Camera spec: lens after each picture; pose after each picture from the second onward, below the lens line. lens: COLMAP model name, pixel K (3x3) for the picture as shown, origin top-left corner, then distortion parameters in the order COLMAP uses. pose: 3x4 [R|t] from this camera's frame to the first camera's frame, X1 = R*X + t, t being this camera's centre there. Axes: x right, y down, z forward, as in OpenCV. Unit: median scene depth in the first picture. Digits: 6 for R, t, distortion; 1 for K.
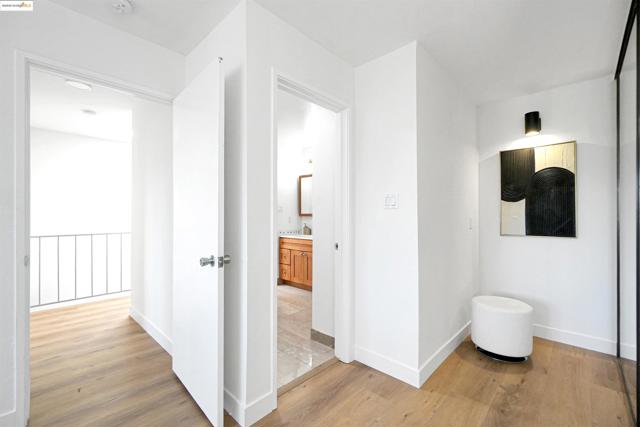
lens RADIAL K [[278.1, 0, 320.7], [0, 278.1, 215.5], [0, 0, 1]] dist [-0.000174, 0.000024]
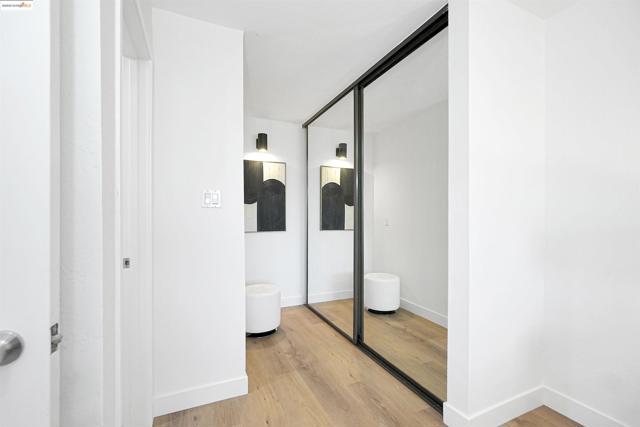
lens RADIAL K [[278.1, 0, 320.7], [0, 278.1, 215.5], [0, 0, 1]] dist [-0.000174, 0.000024]
pose [[0.375748, 0.000185, 0.926722, -0.464901], [-0.002231, 0.999997, 0.000704, -0.000612], [-0.926719, -0.002332, 0.375747, 0.414511]]
